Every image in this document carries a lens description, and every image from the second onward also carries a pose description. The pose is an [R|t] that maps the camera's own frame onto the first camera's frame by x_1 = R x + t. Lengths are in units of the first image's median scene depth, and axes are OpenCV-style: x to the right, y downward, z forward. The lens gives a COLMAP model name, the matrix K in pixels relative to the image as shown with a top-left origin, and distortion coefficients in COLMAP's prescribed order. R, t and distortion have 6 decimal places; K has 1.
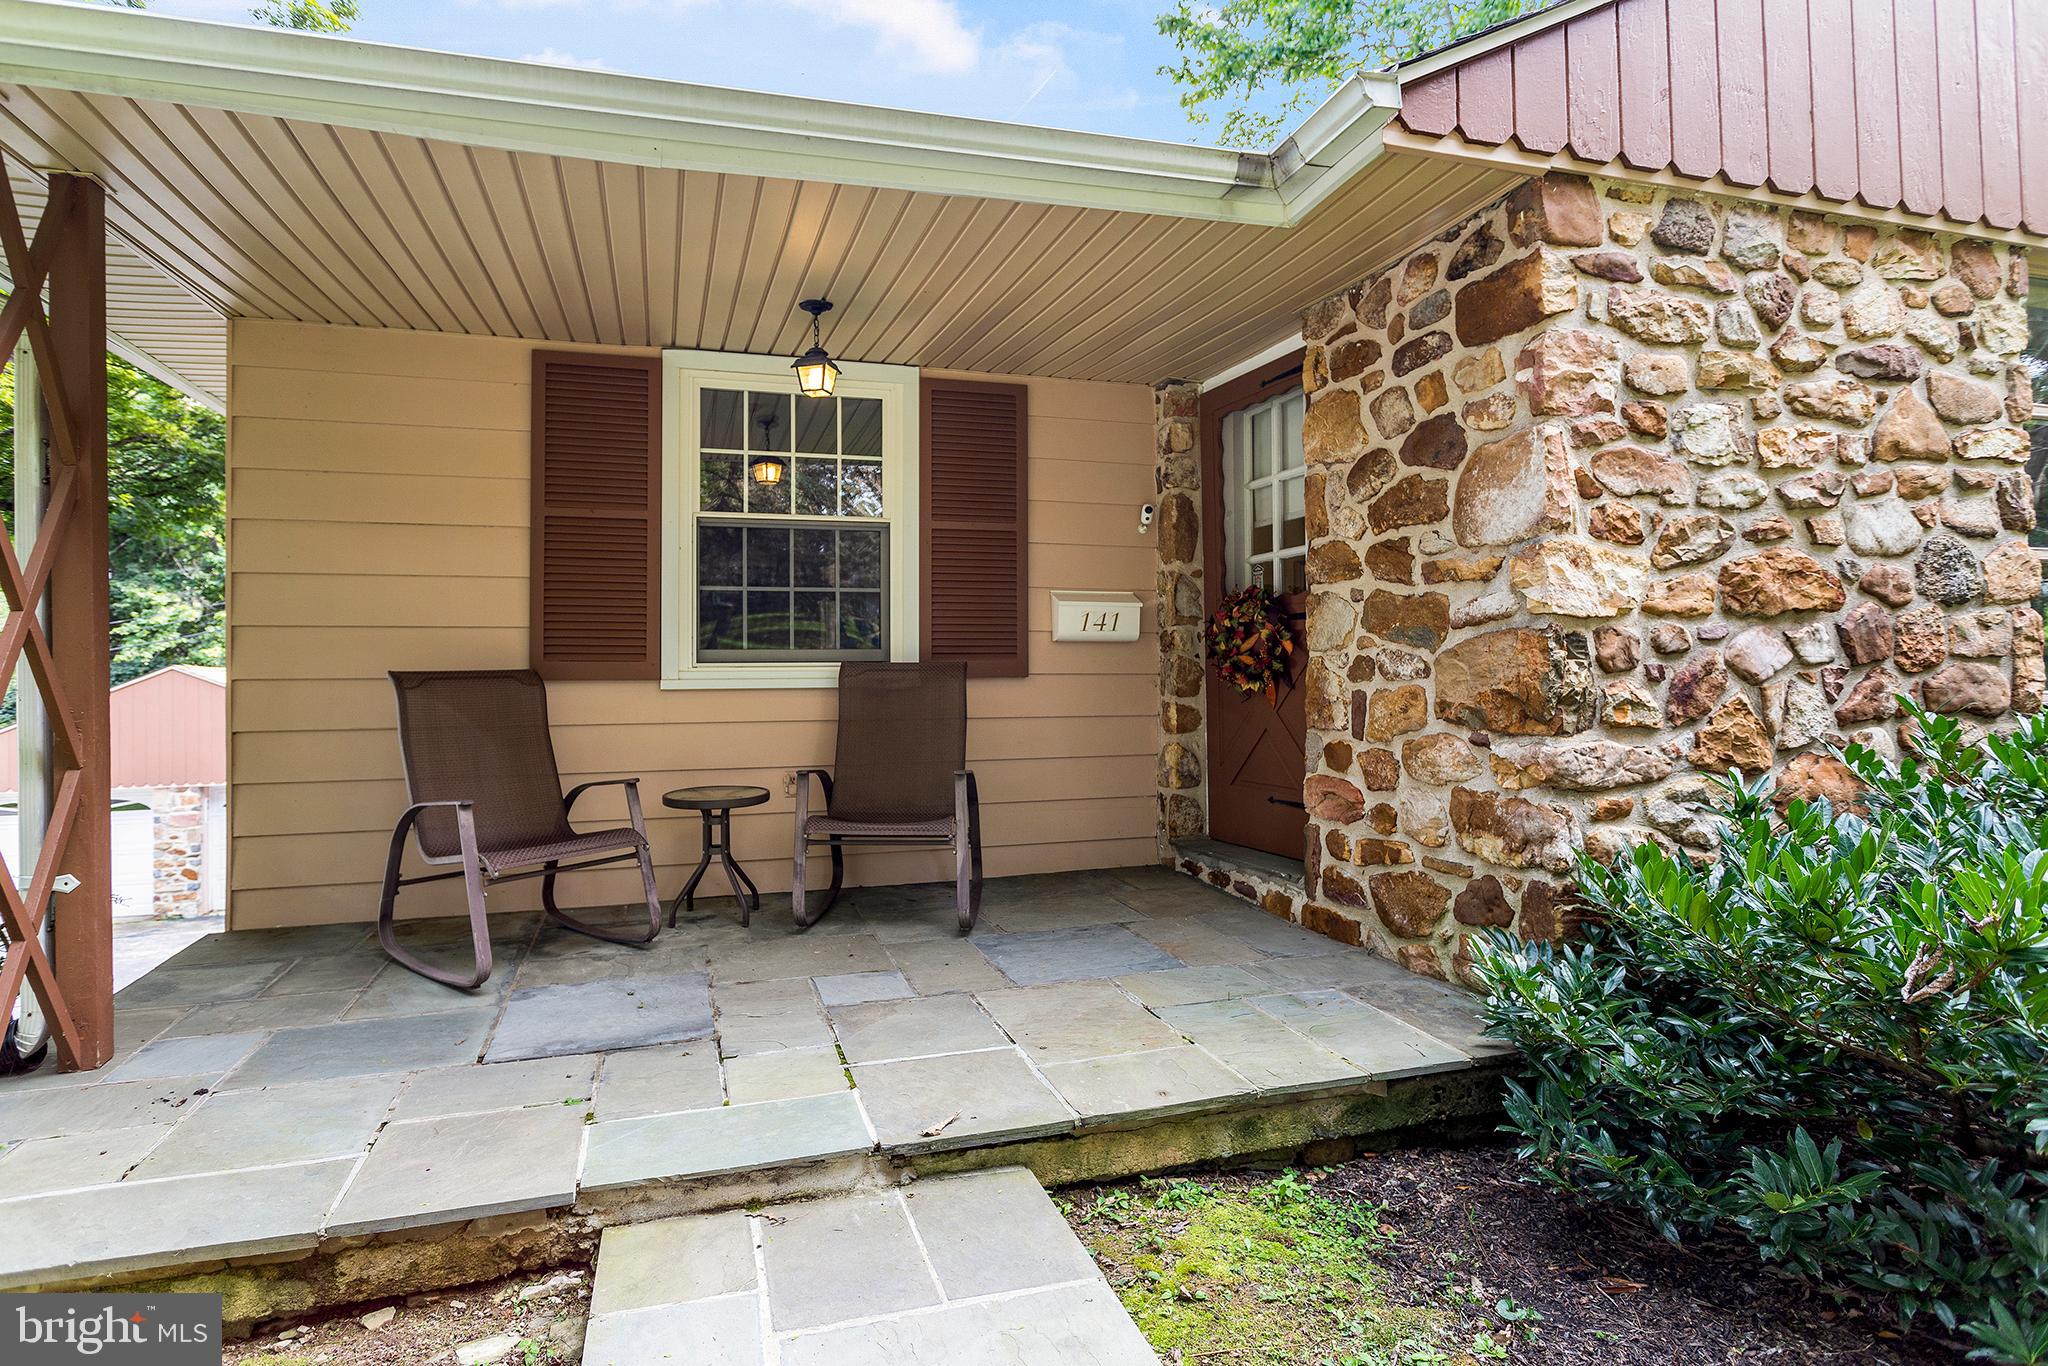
lens RADIAL K [[968.6, 0, 1020.6], [0, 968.6, 658.9], [0, 0, 1]] dist [-0.000007, 0.000287]
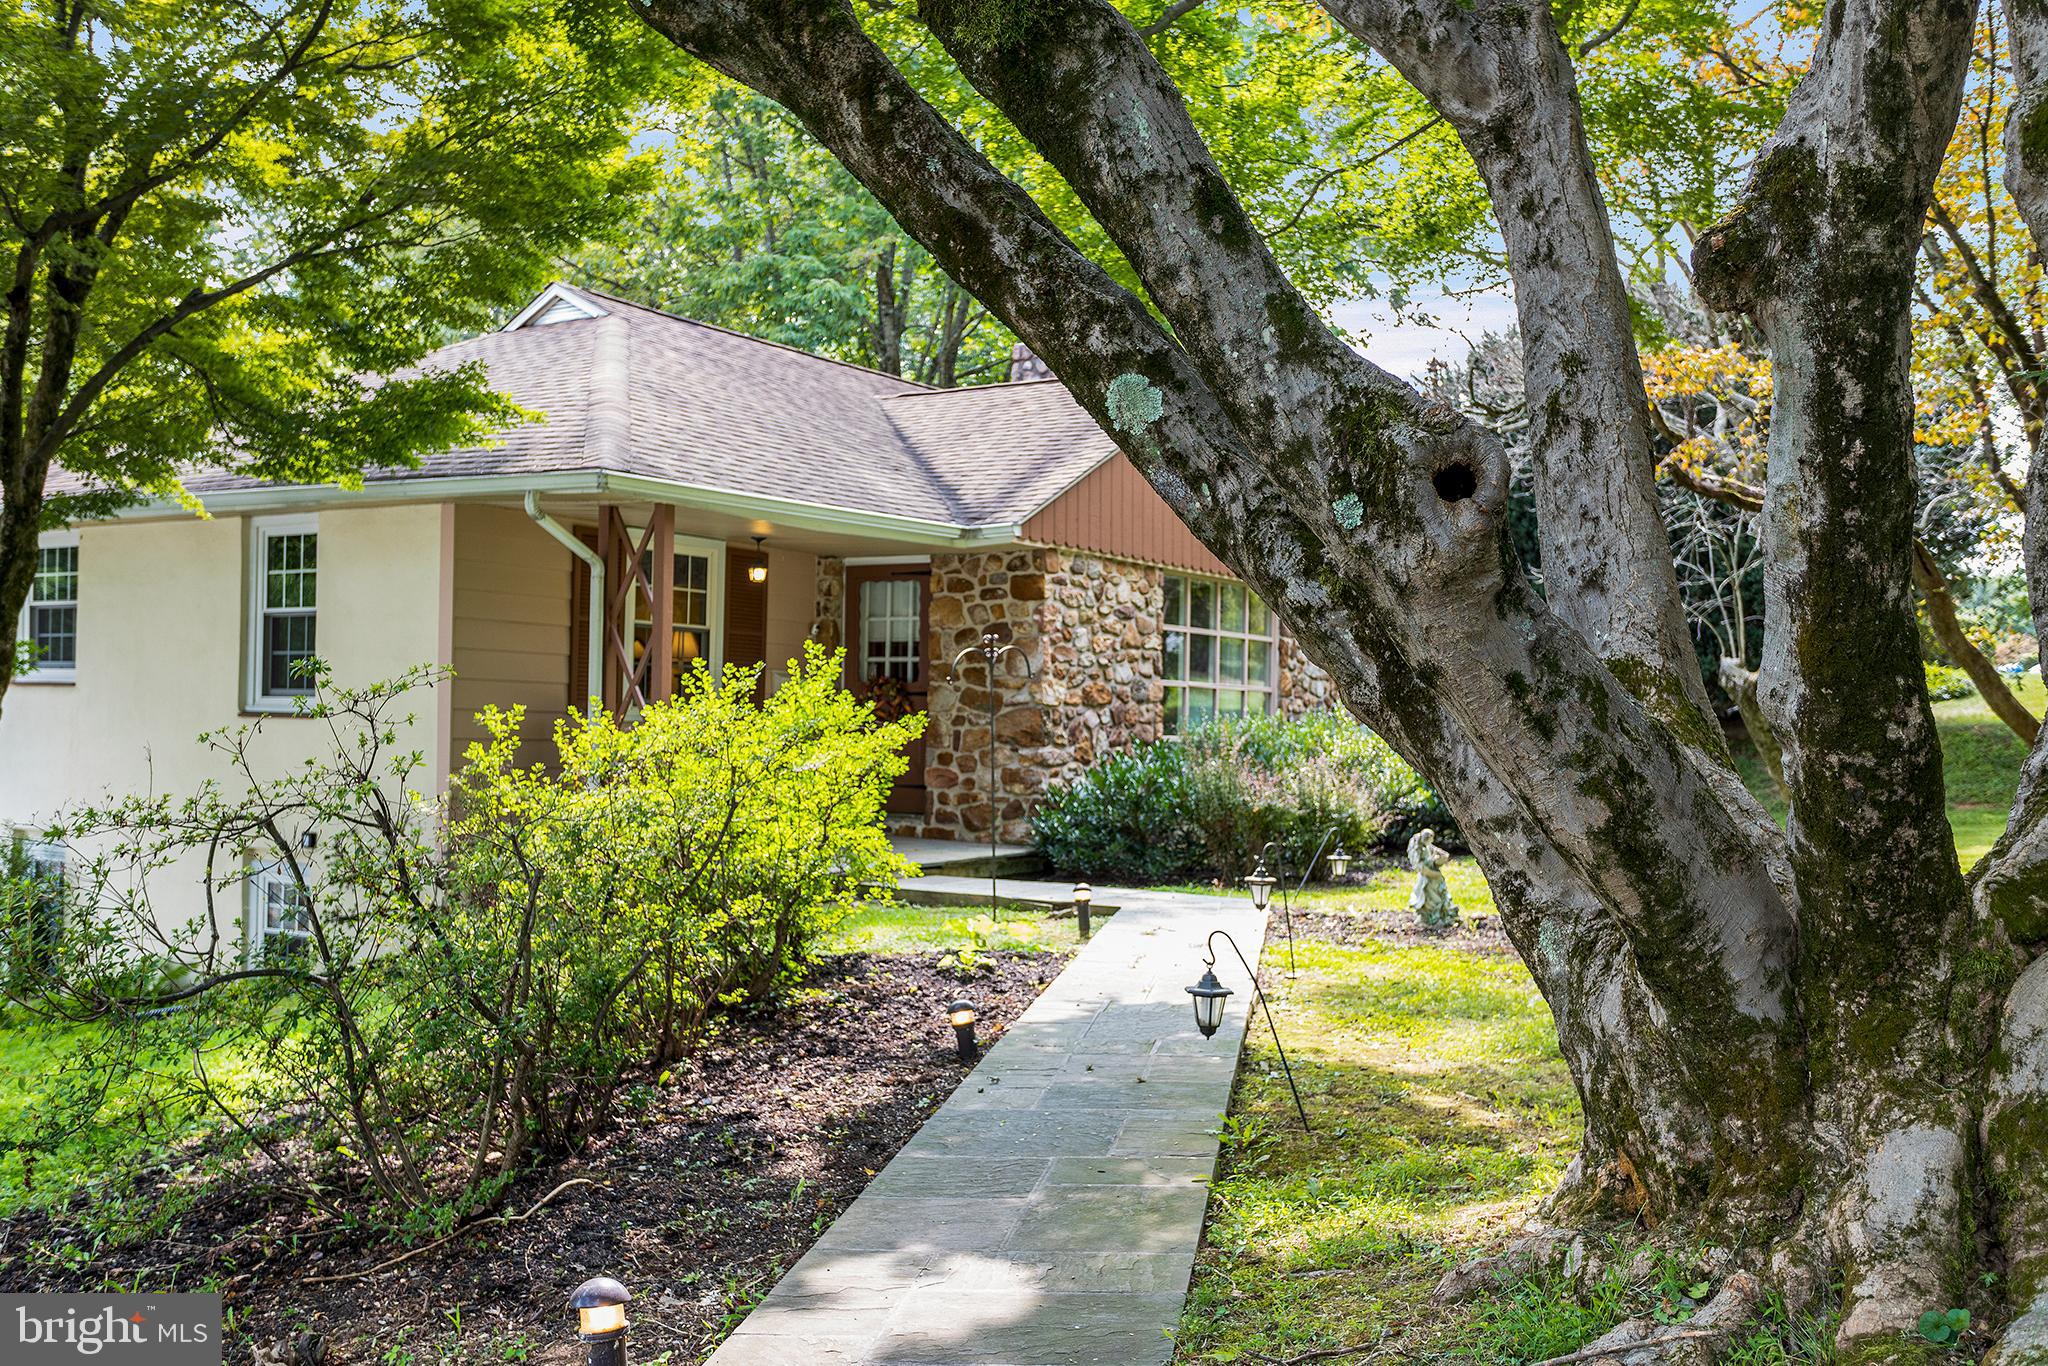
lens RADIAL K [[2088.8, 0, 1024.0], [0, 2088.8, 683.0], [0, 0, 1]] dist [-0.000670, -0.000092]
pose [[0.736337, 0.038360, 0.675527, -3.291778], [-0.037314, 0.999174, -0.016066, -0.005991], [-0.675586, -0.013377, 0.737160, -3.149999]]
